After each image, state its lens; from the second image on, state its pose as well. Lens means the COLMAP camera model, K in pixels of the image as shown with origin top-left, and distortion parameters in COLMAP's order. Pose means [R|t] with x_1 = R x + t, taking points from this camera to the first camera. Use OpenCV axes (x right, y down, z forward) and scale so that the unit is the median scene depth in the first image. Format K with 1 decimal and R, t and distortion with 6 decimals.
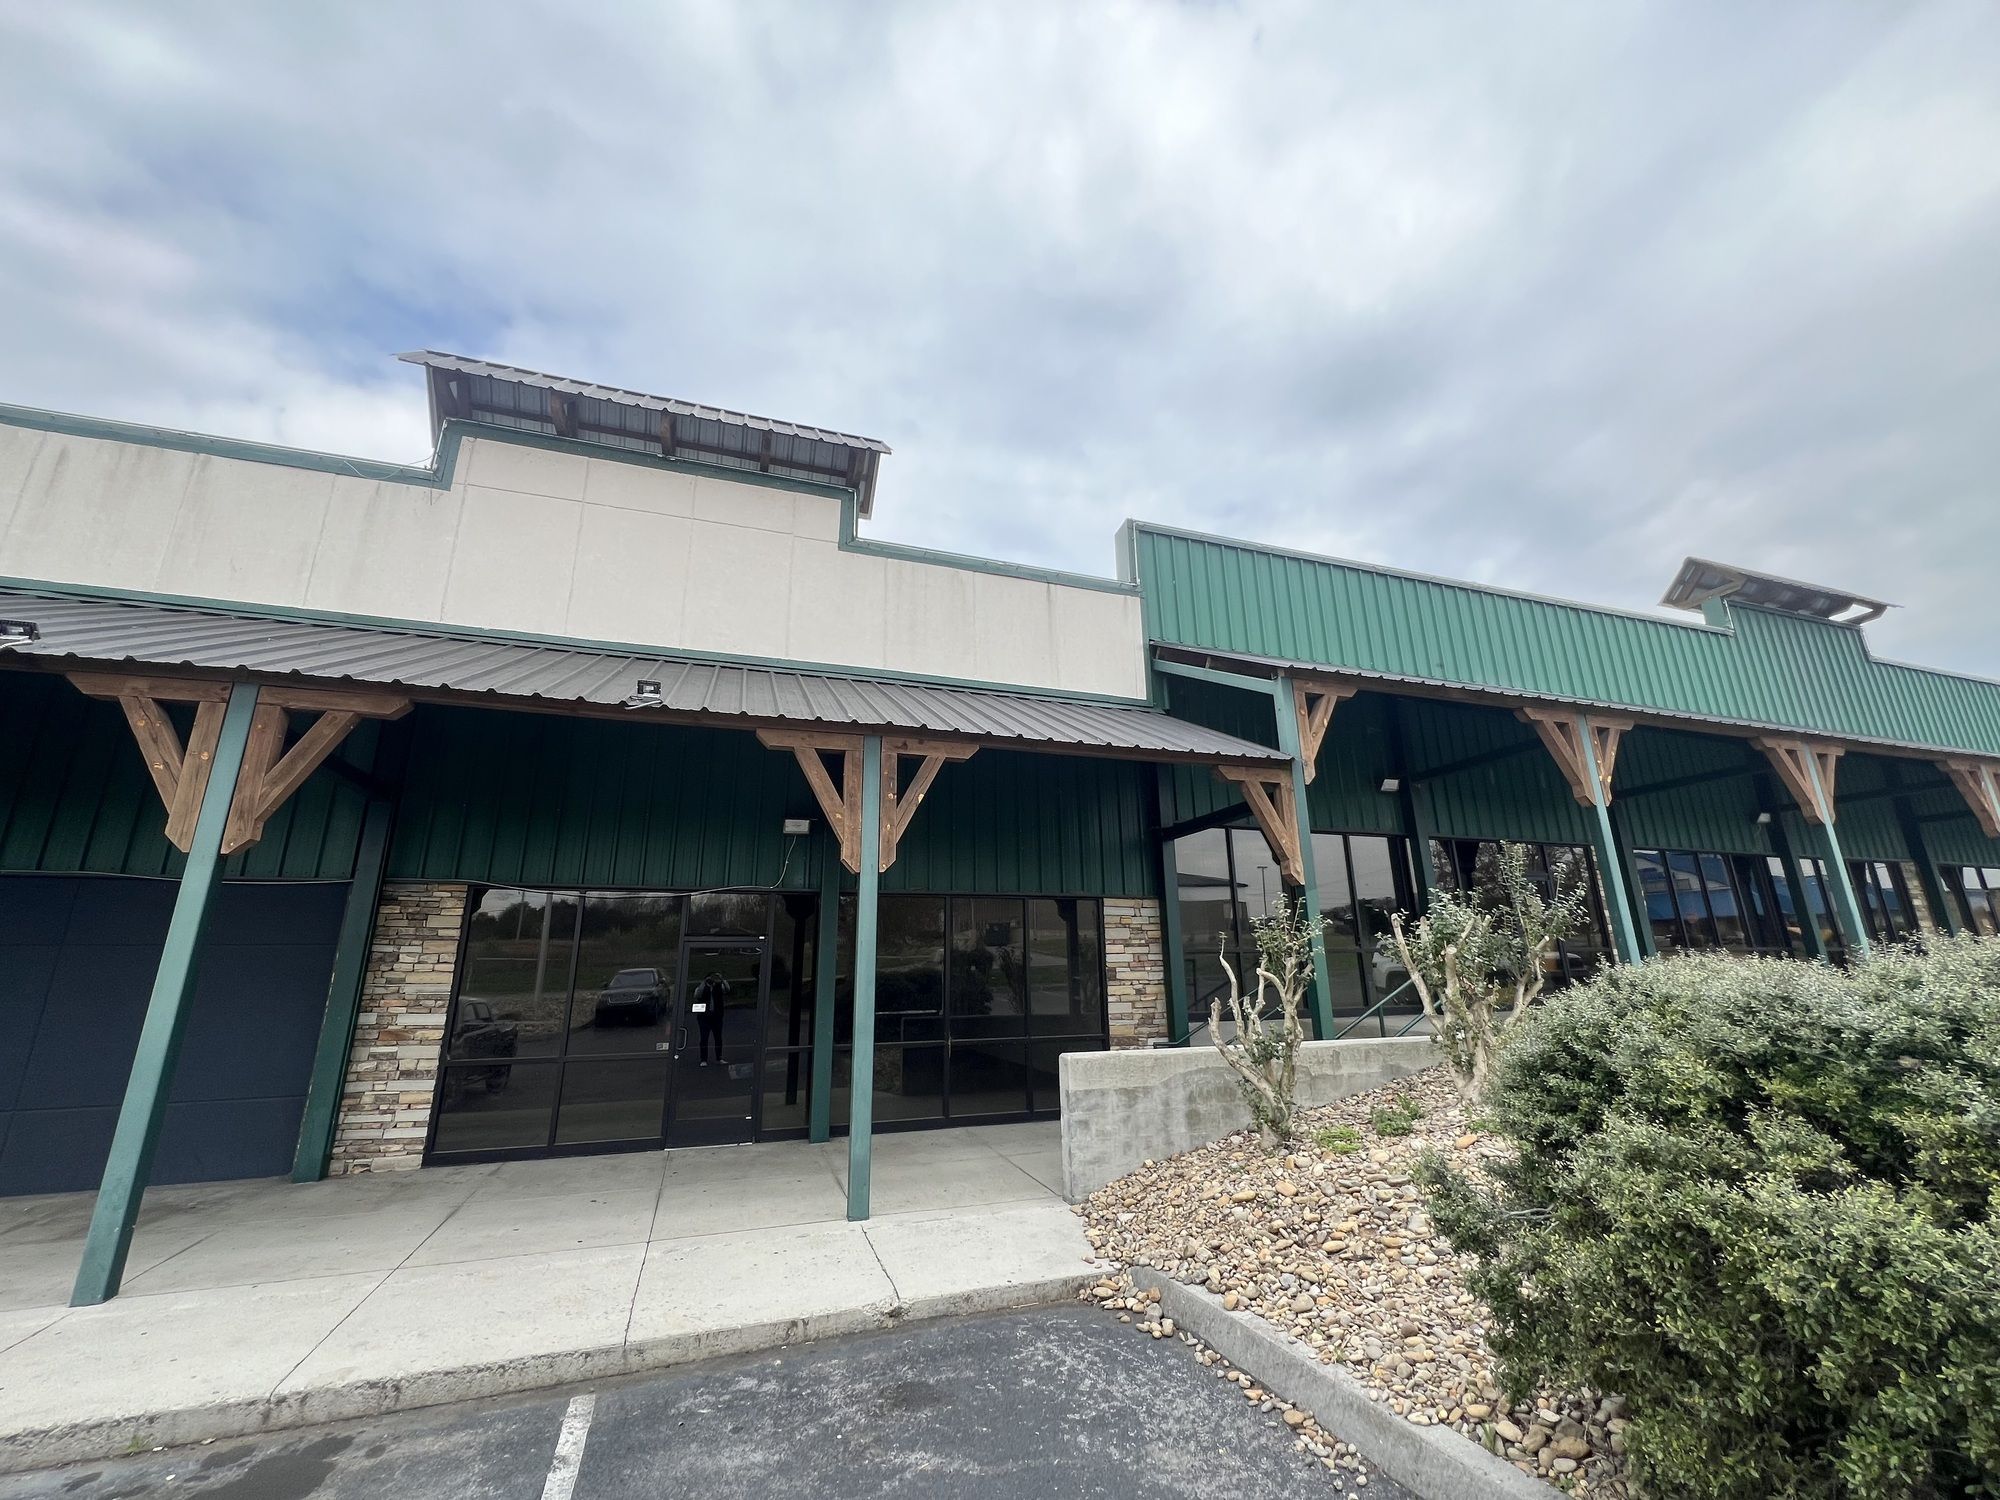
lens RADIAL K [[805.9, 0, 975.5], [0, 805.9, 741.7], [0, 0, 1]] dist [-0.000334, -0.000370]
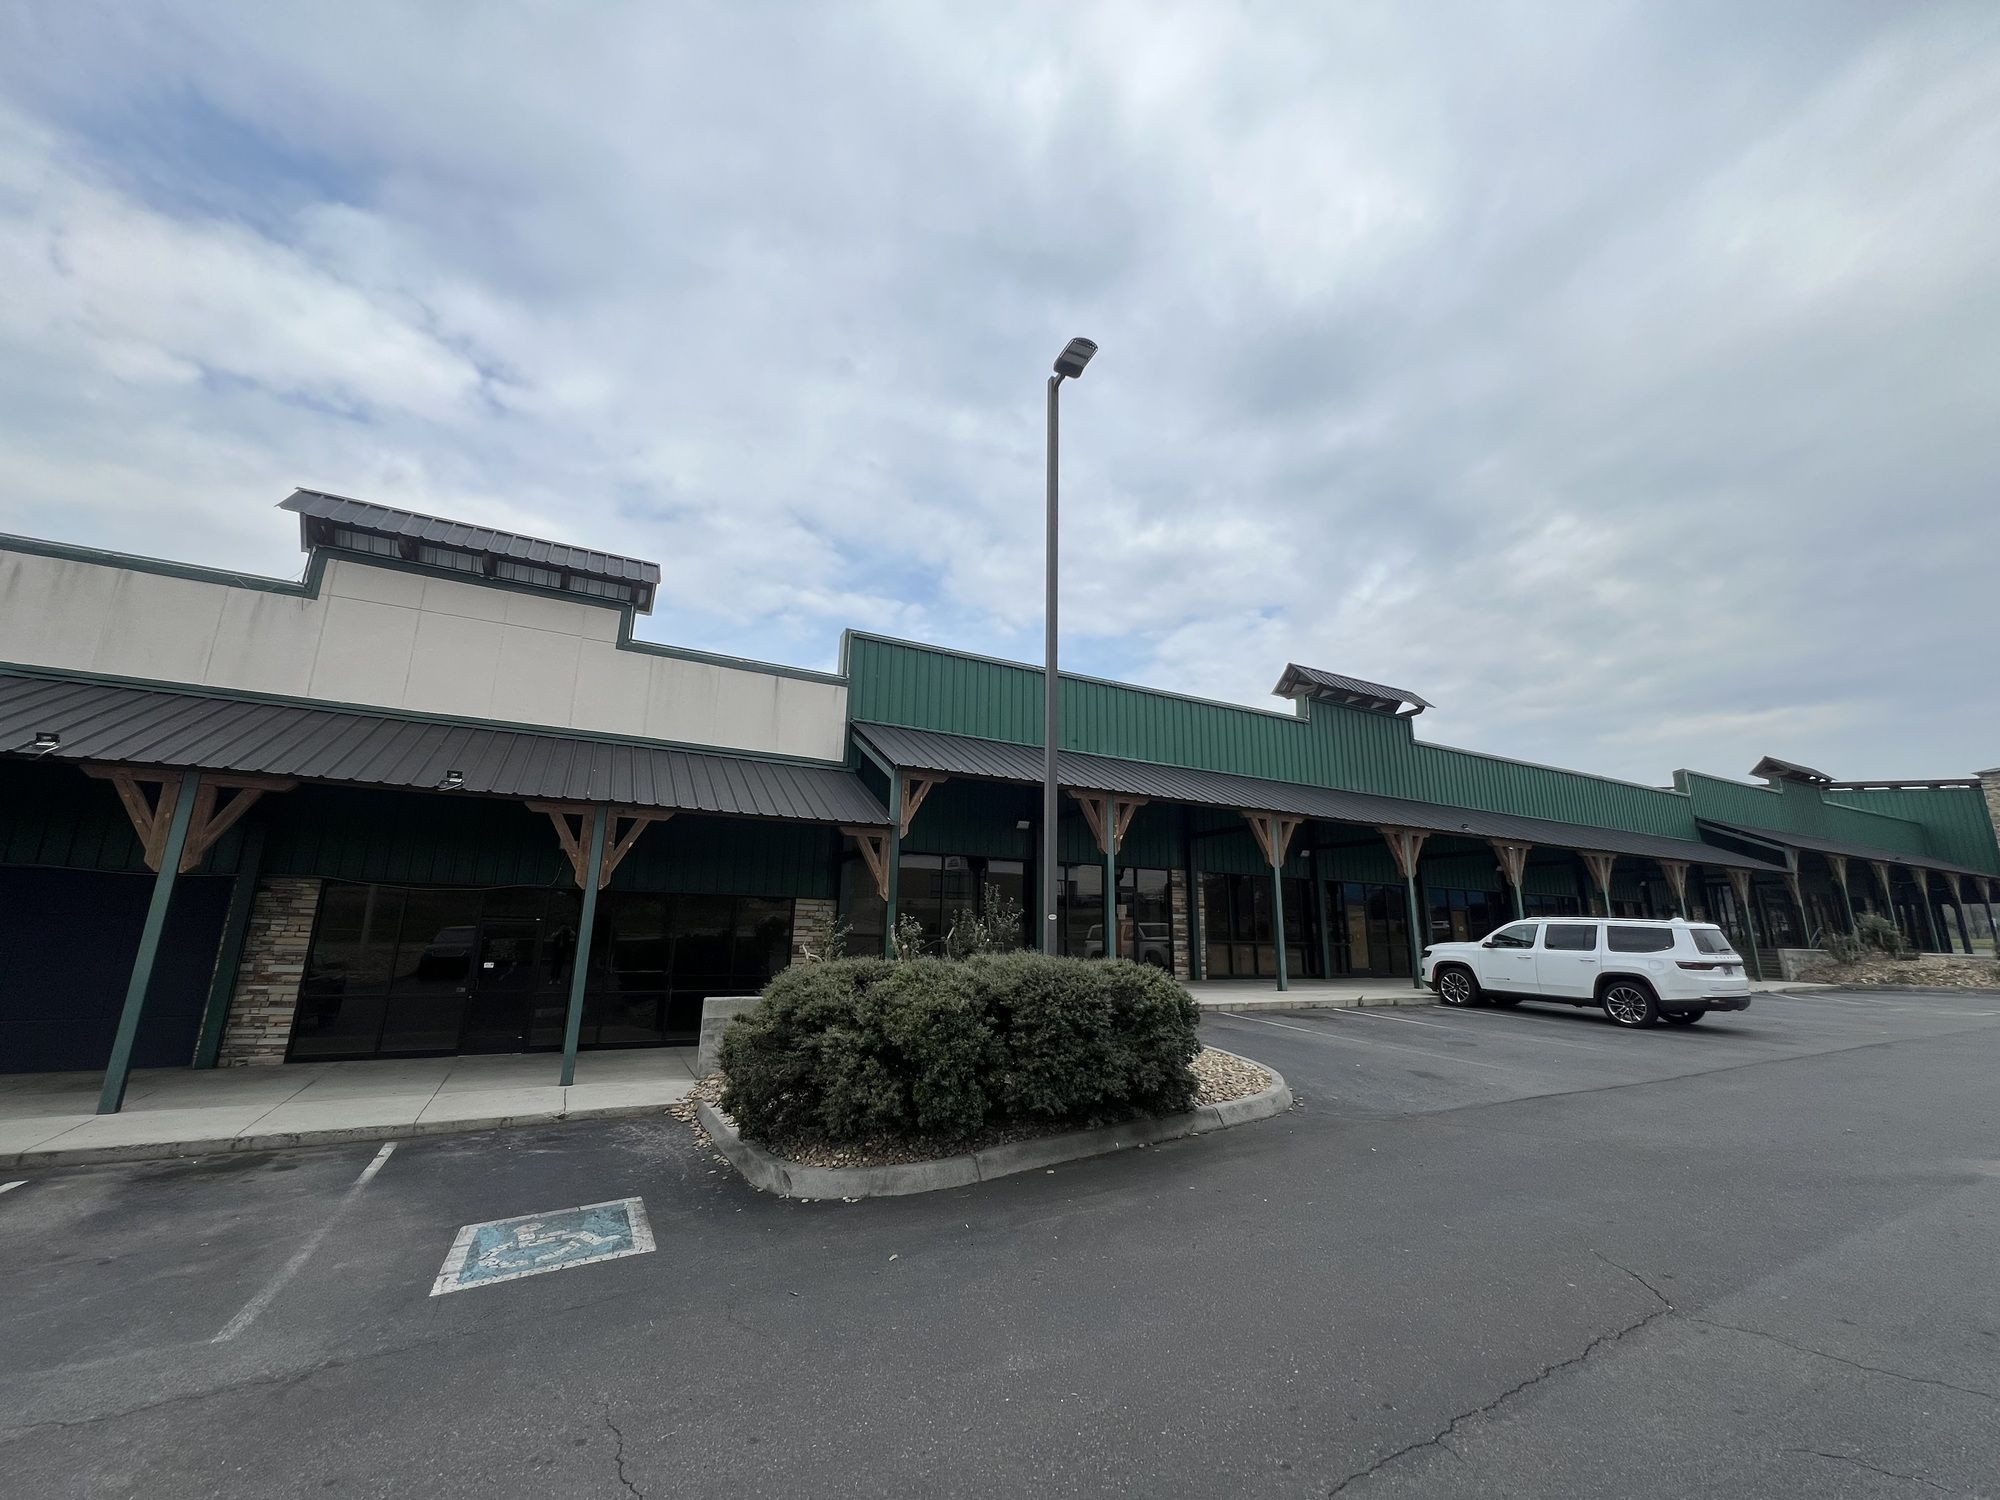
lens RADIAL K [[805.9, 0, 979.8], [0, 805.9, 745.6], [0, 0, 1]] dist [-0.000334, -0.000370]
pose [[0.986193, 0.066861, 0.151503, 0.338064], [-0.074103, 0.996338, 0.042665, -0.232101], [-0.148095, -0.053302, 0.987536, -0.661609]]
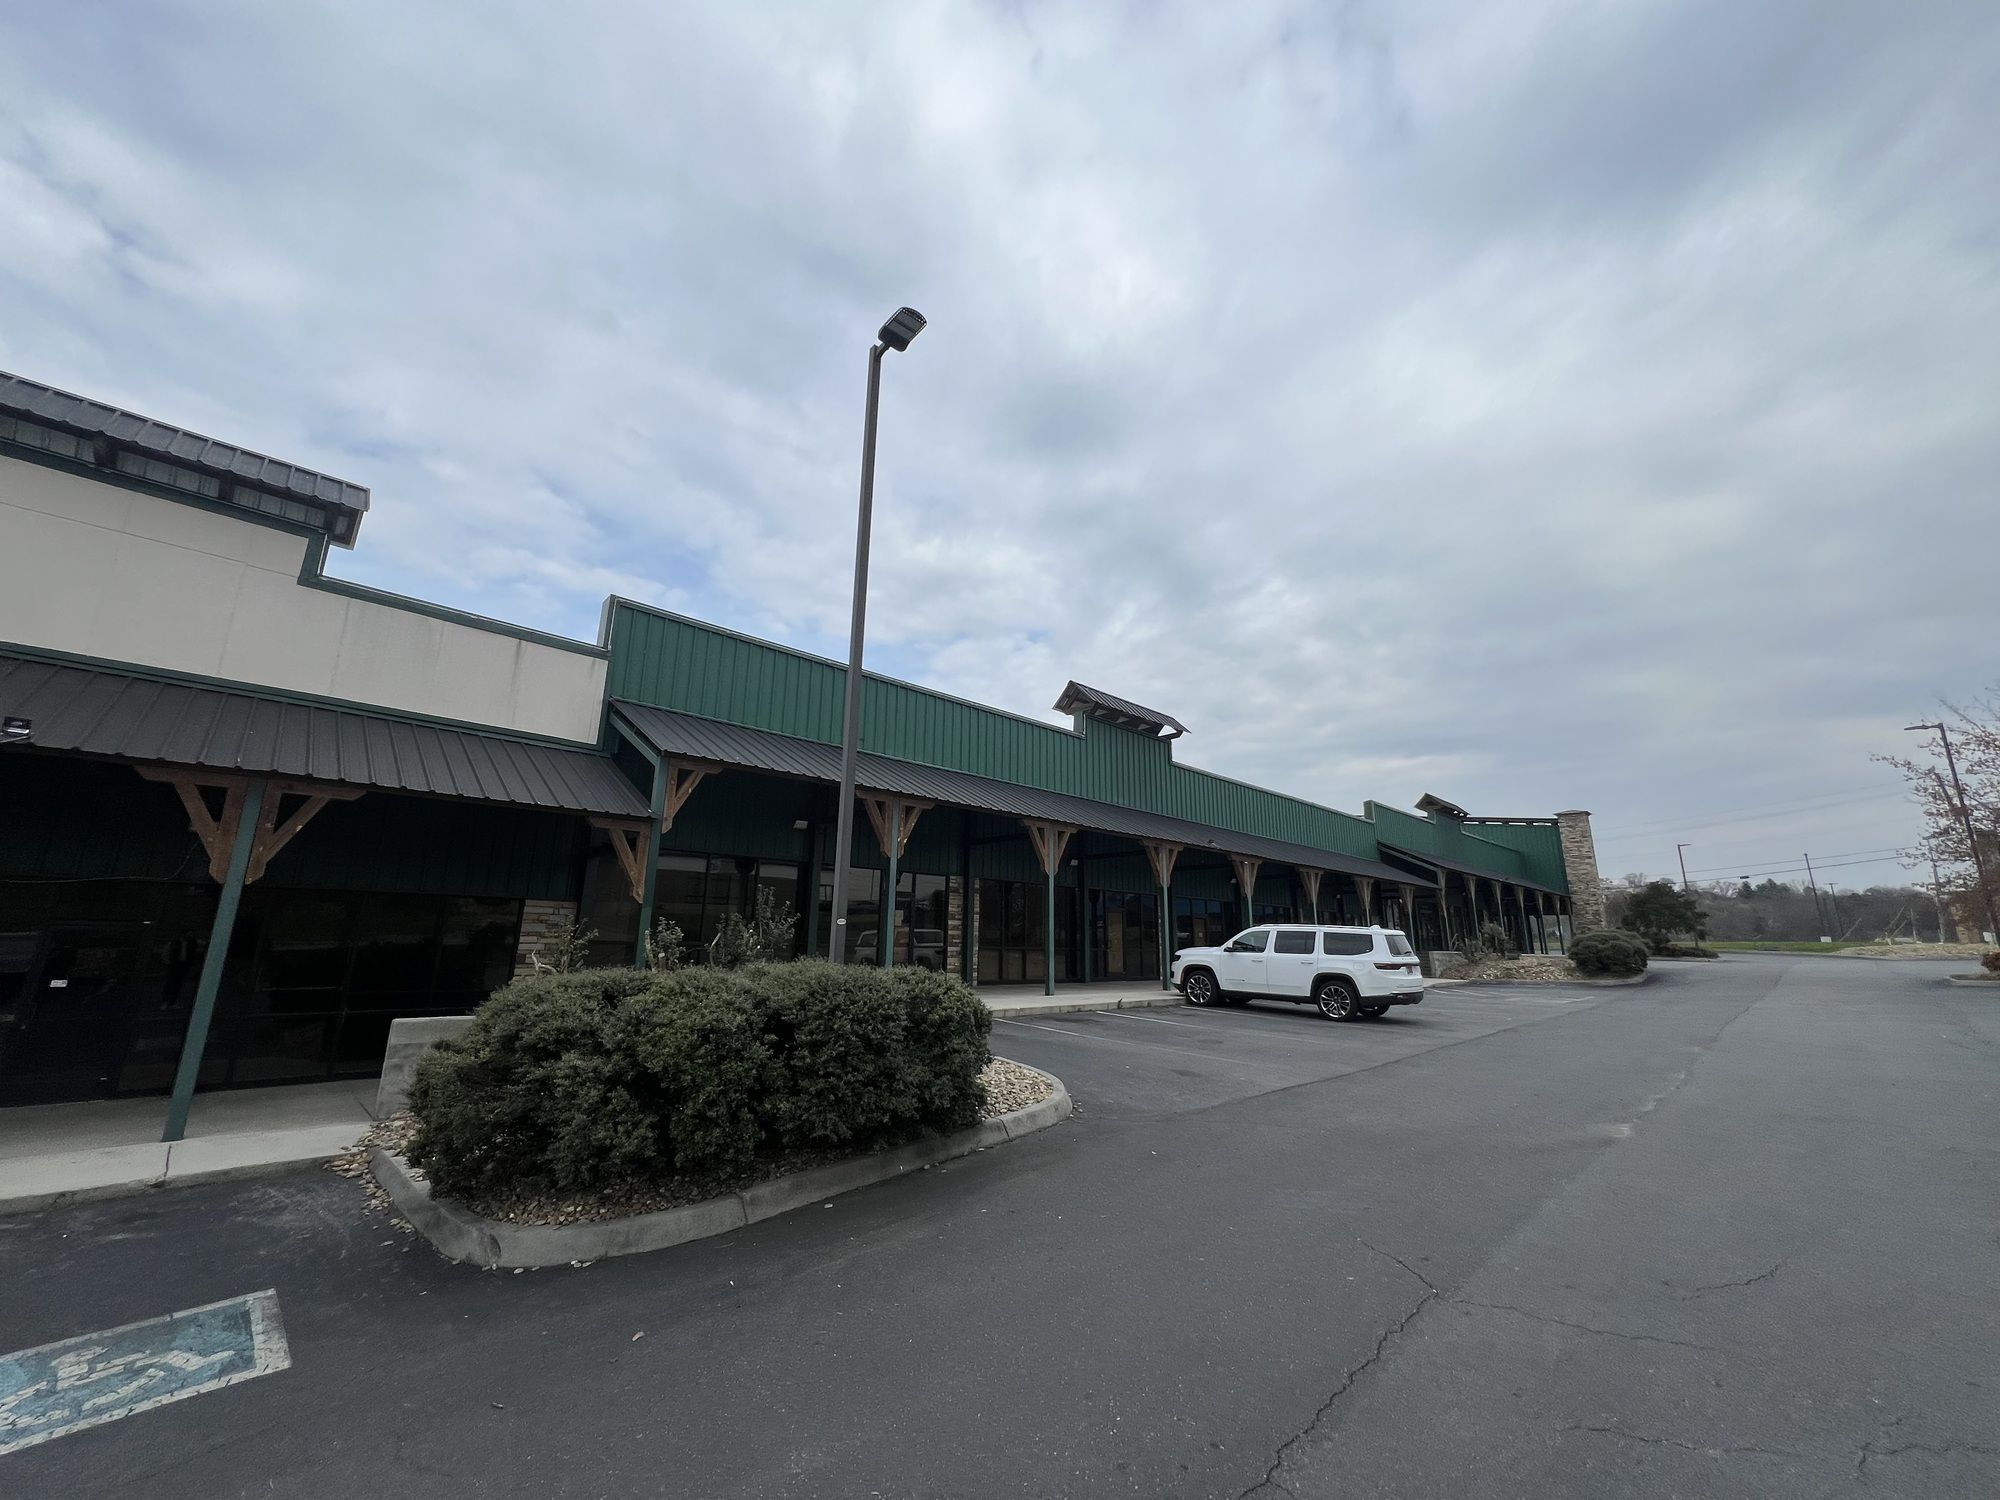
lens RADIAL K [[805.9, 0, 985.1], [0, 805.9, 745.3], [0, 0, 1]] dist [-0.000334, -0.000370]
pose [[0.896429, 0.132010, 0.423071, 0.326430], [-0.146650, 0.989186, 0.002078, -0.210636], [-0.418222, -0.063906, 0.906094, -0.593496]]
